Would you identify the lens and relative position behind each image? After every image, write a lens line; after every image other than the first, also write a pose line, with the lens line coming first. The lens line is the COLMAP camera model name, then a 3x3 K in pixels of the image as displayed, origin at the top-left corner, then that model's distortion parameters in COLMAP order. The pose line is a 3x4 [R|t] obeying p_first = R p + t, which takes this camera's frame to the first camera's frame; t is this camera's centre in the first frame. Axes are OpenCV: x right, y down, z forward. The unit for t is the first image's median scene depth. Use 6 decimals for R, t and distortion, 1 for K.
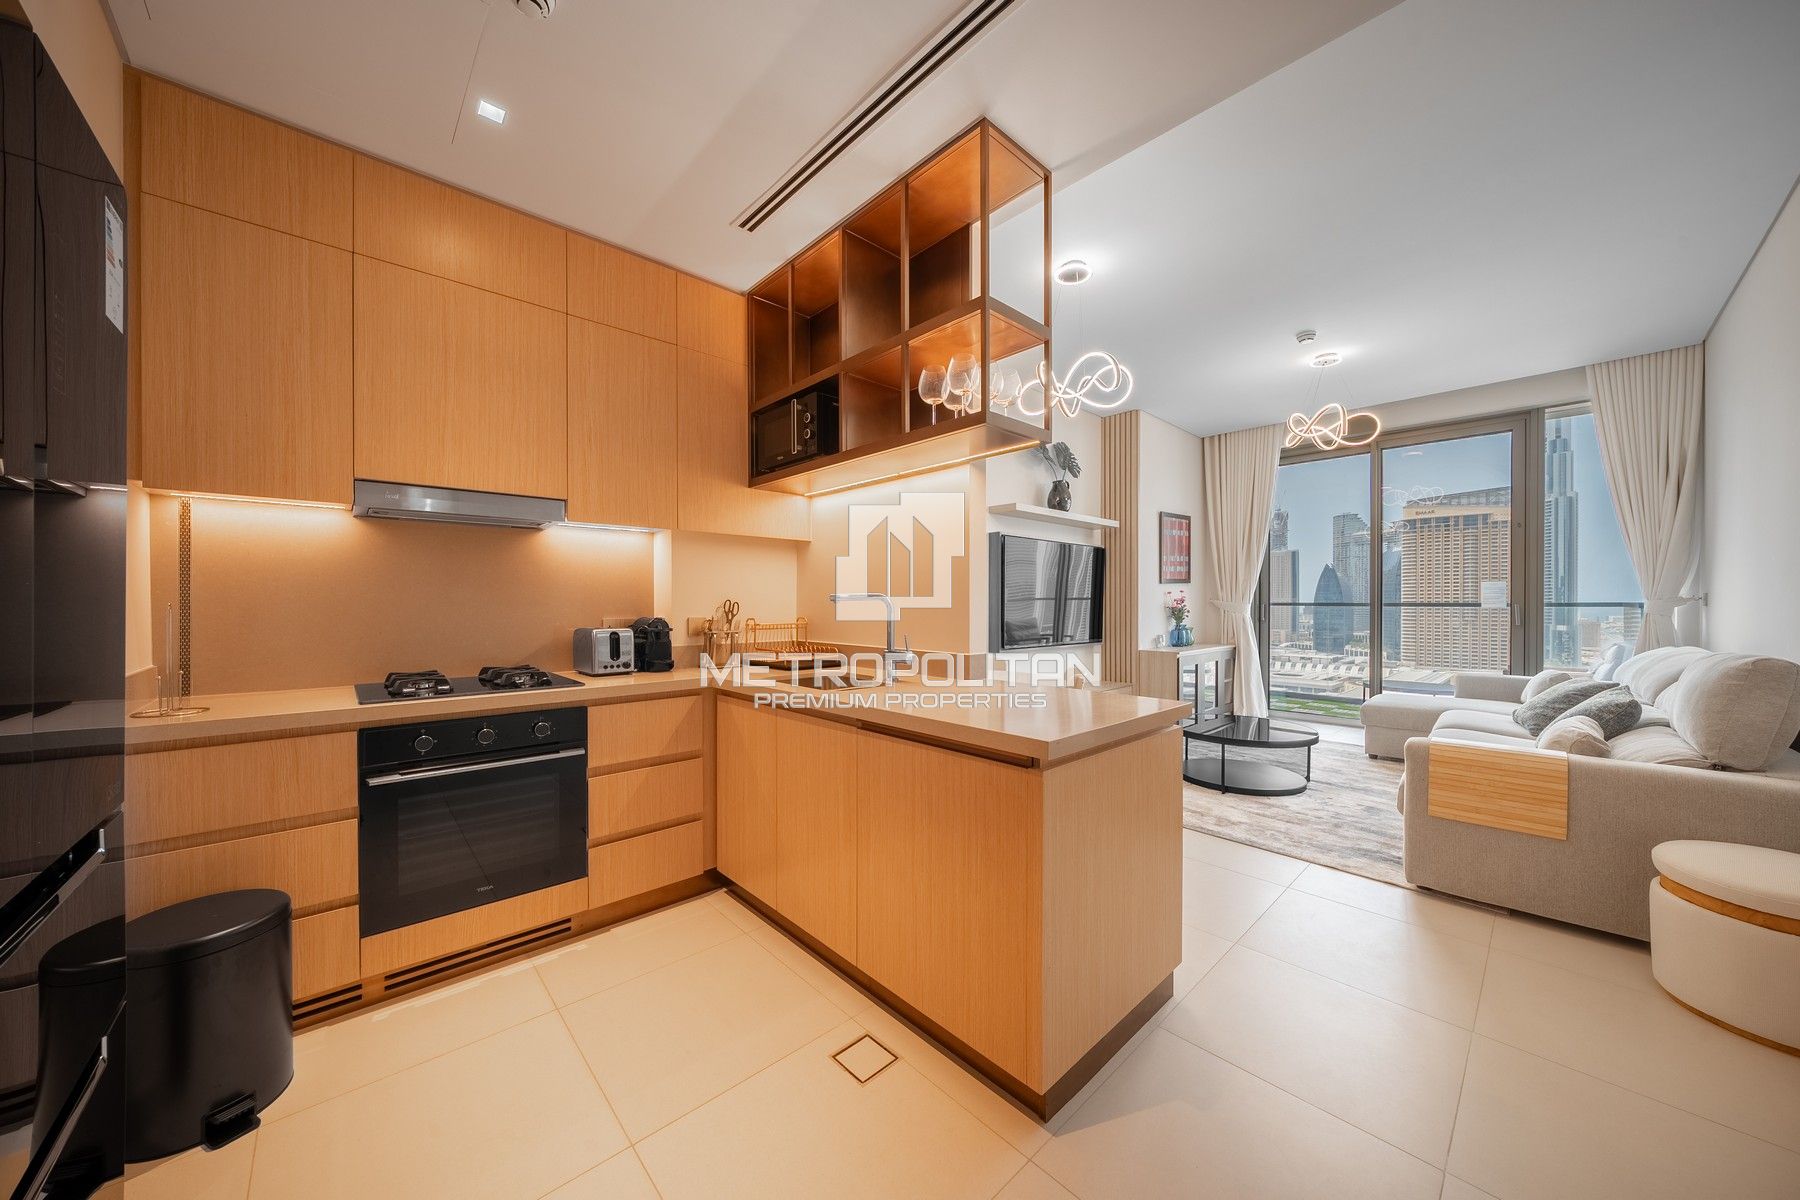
lens RADIAL K [[612.2, 0, 896.7], [0, 612.2, 608.3], [0, 0, 1]] dist [-0.009154, 0.000498]
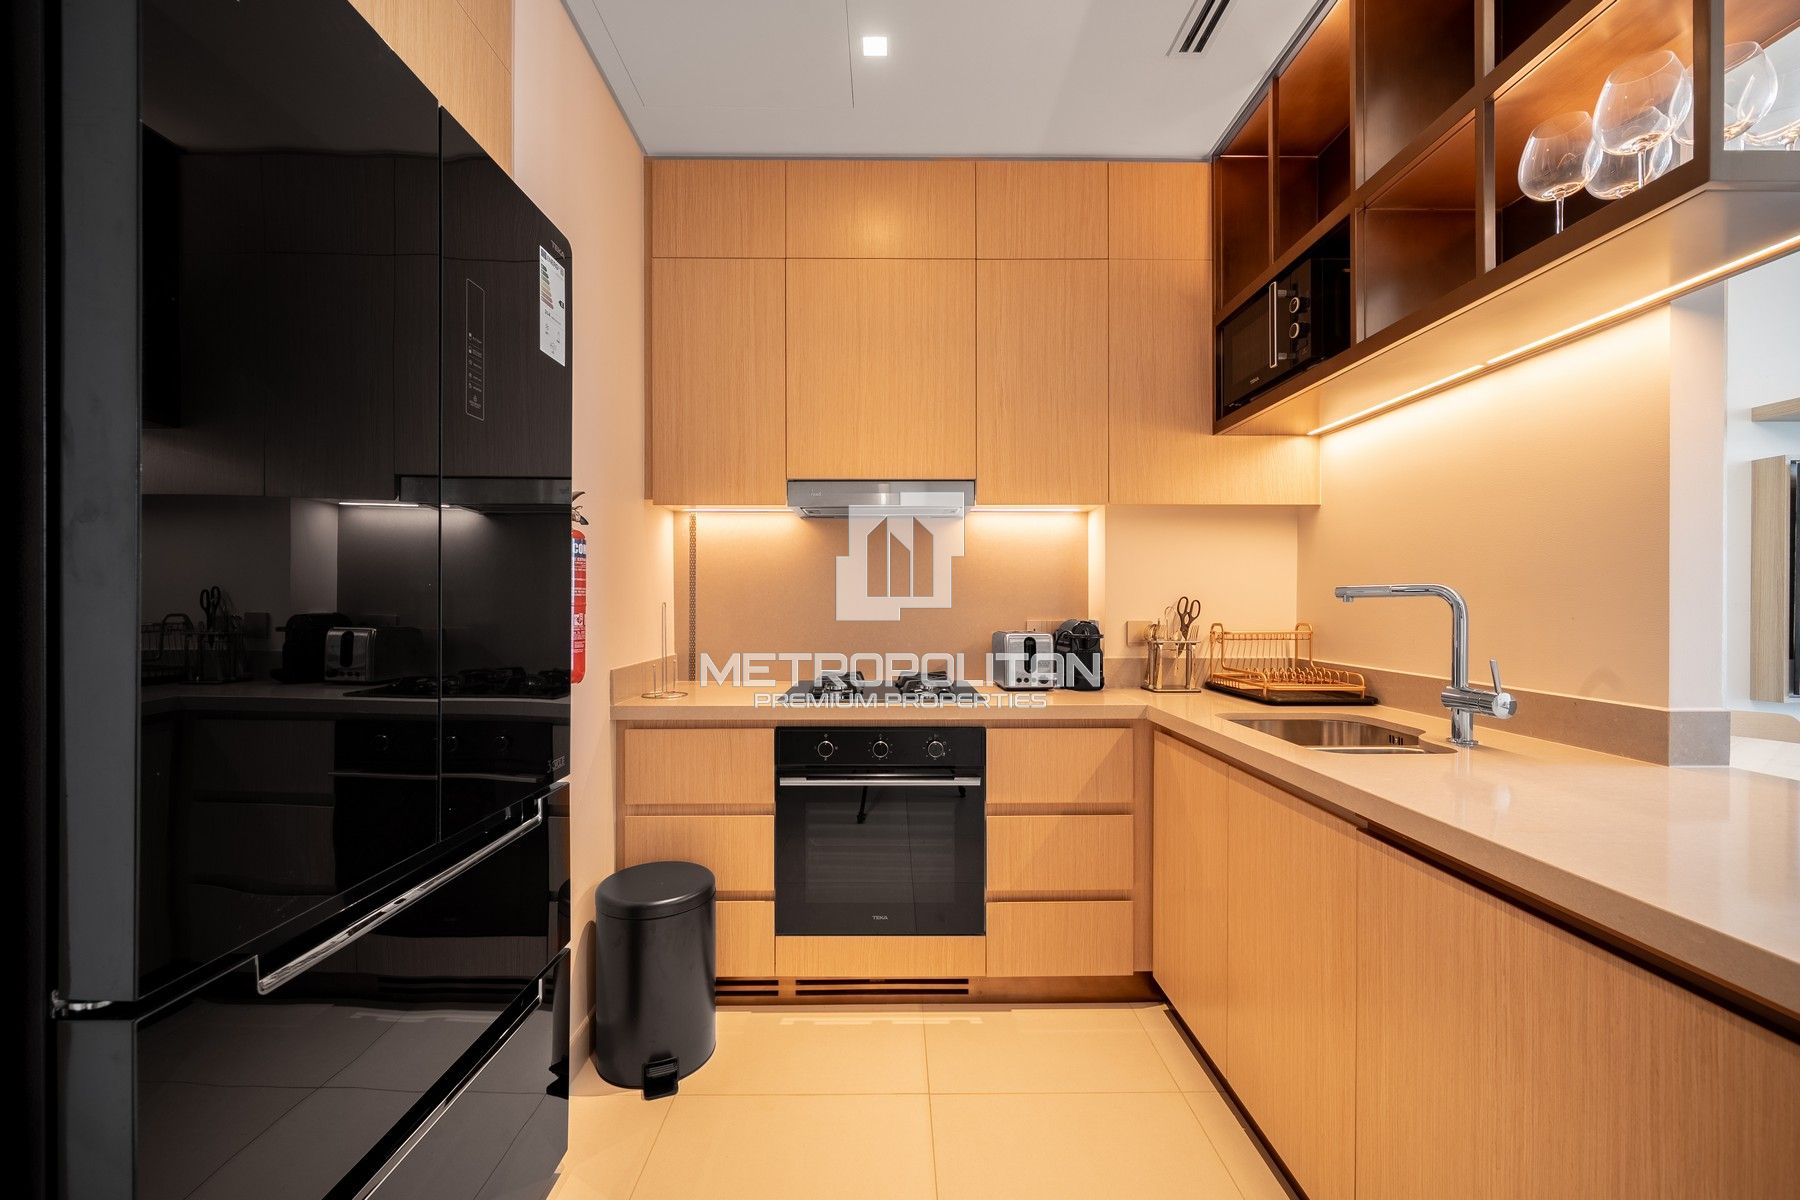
lens RADIAL K [[717.5, 0, 898.0], [0, 717.5, 606.0], [0, 0, 1]] dist [-0.005351, 0.001151]
pose [[0.743145, 0.002724, -0.669125, 0.047835], [-0.004814, 0.999988, -0.001276, -0.000553], [0.669113, 0.004169, 0.743149, 0.205243]]
